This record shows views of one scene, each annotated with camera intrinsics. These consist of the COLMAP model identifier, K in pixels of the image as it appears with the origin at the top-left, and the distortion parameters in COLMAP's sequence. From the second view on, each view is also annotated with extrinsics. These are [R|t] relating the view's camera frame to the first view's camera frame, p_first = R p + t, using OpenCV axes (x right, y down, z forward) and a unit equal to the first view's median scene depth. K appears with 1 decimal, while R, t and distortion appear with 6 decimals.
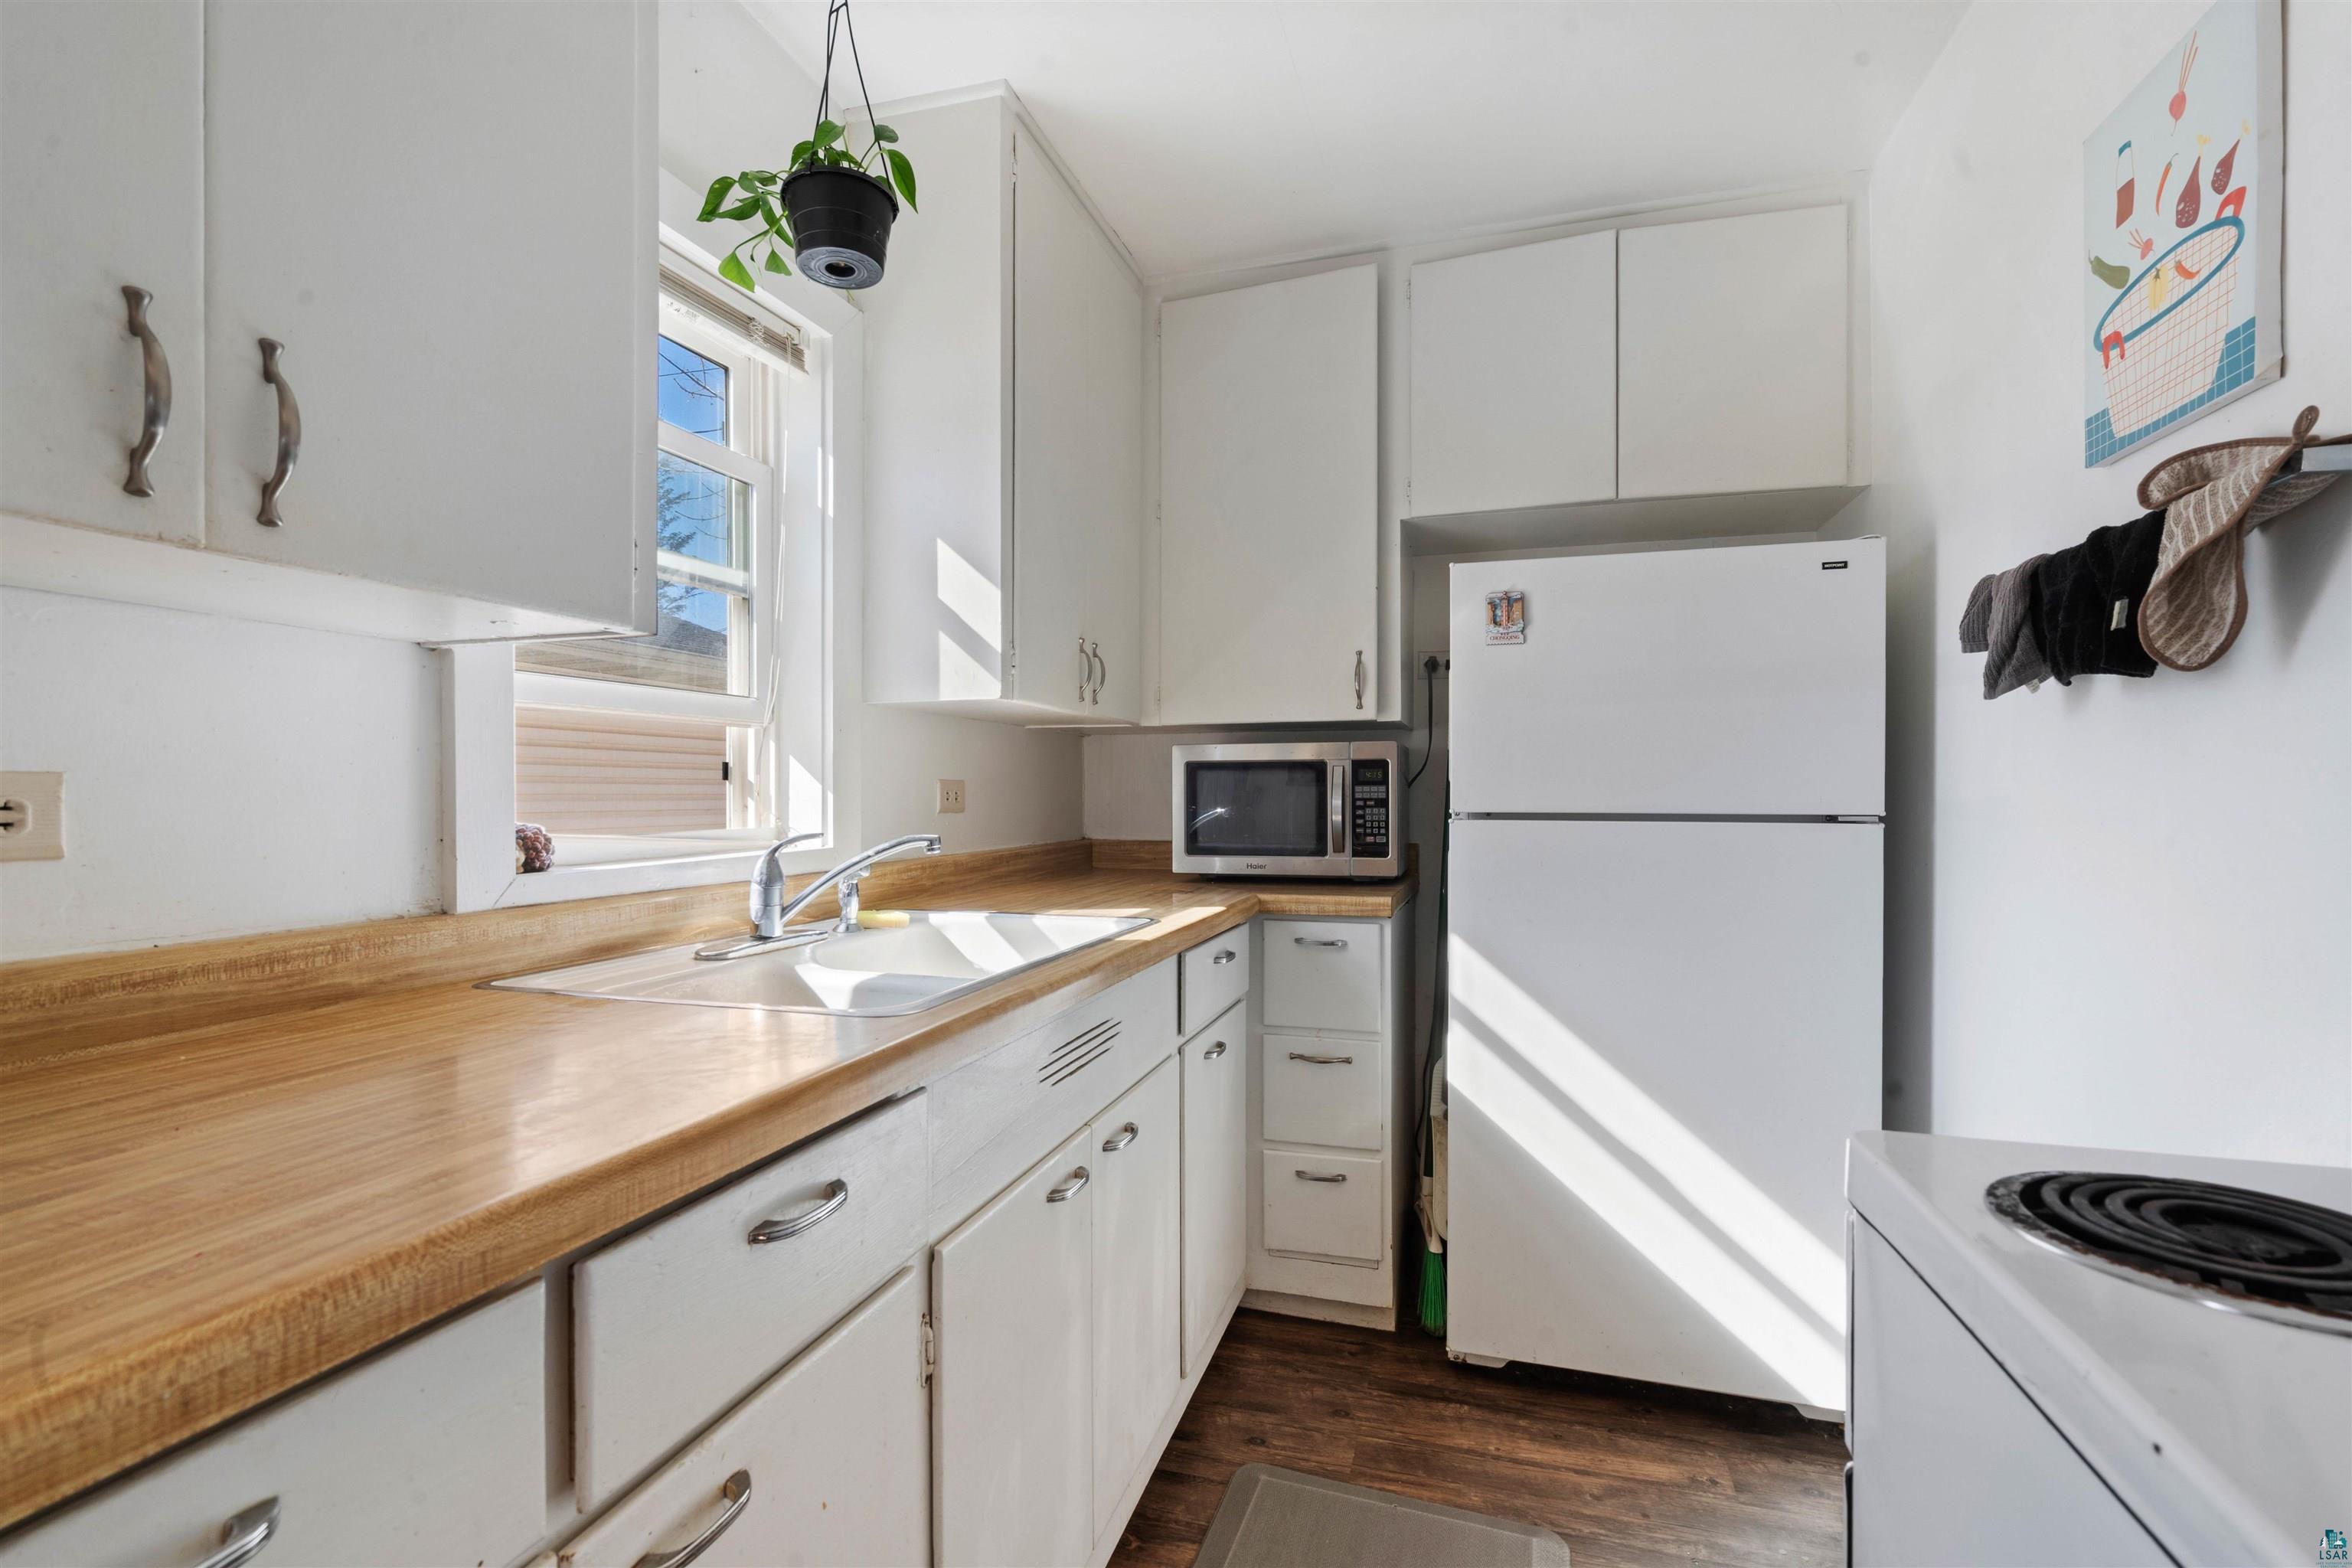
lens RADIAL K [[1073.7, 0, 1180.7], [0, 1073.7, 807.8], [0, 0, 1]] dist [0.000098, 0.001840]
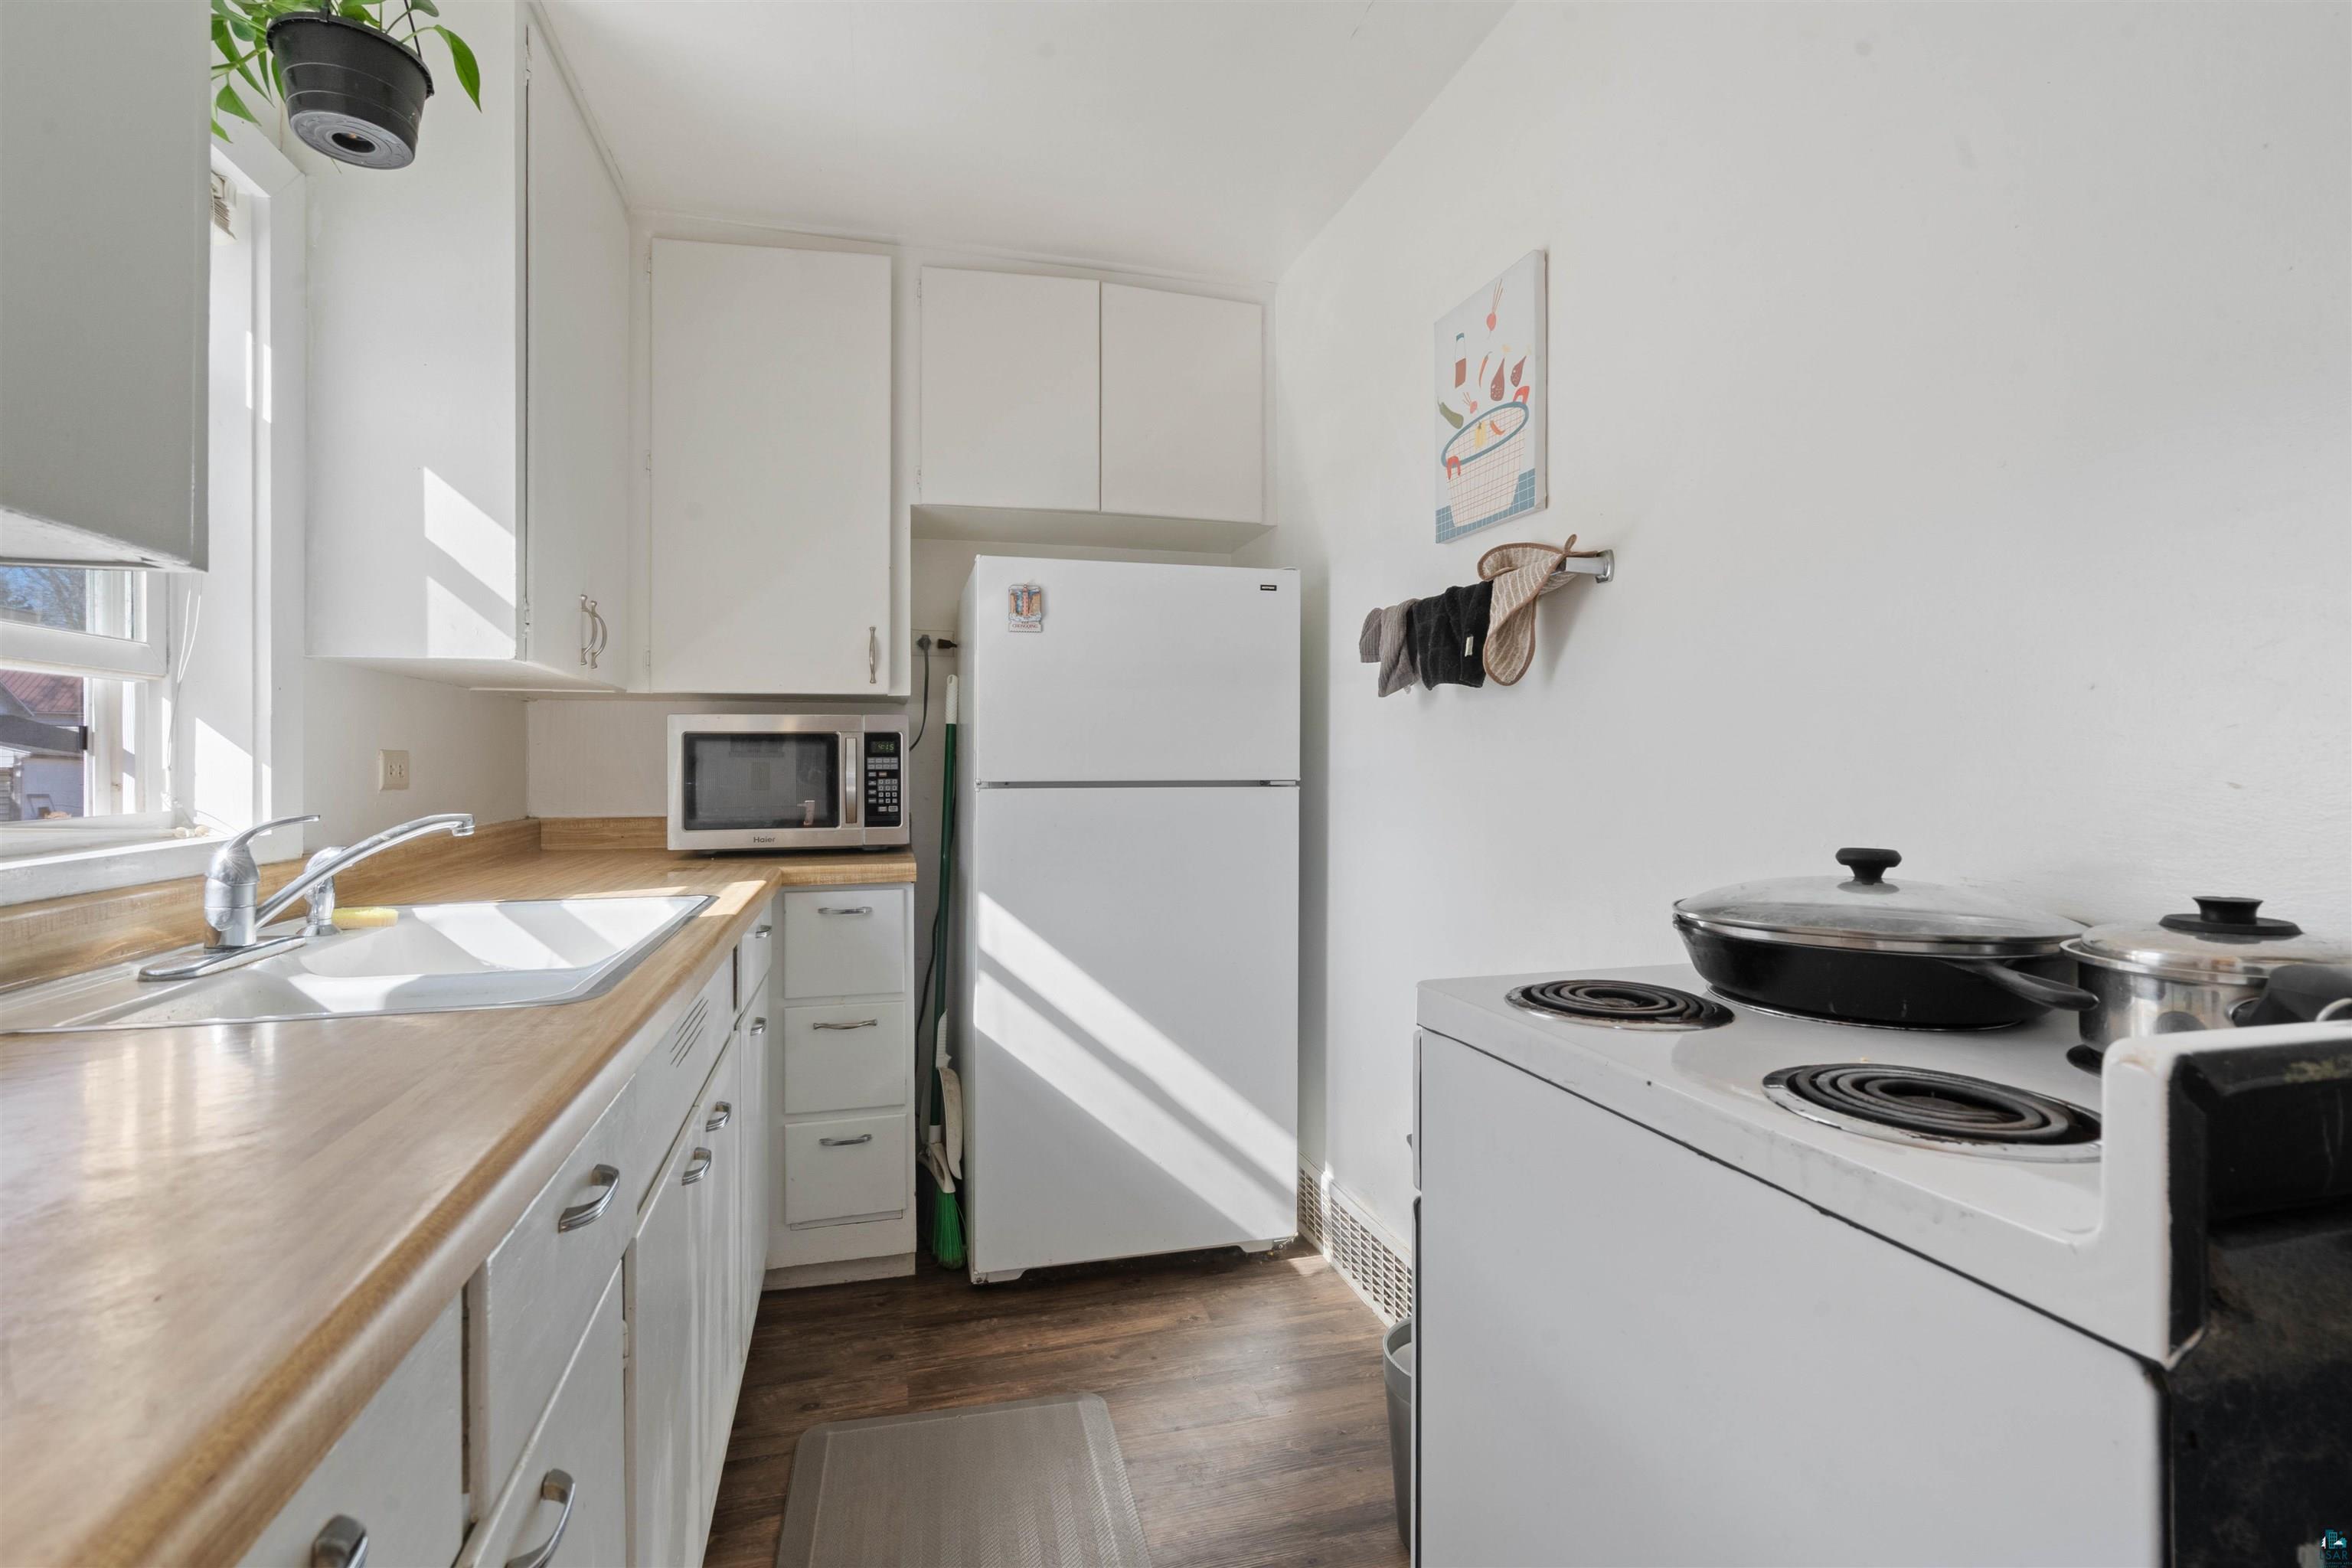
lens RADIAL K [[1092.1, 0, 1176.0], [0, 1092.1, 784.0], [0, 0, 1]] dist [0.002580, 0.000740]
pose [[0.843830, -0.012543, 0.536463, -0.188689], [0.010339, 0.999921, 0.007117, 0.000584], [-0.536510, -0.000459, 0.843894, -0.053356]]
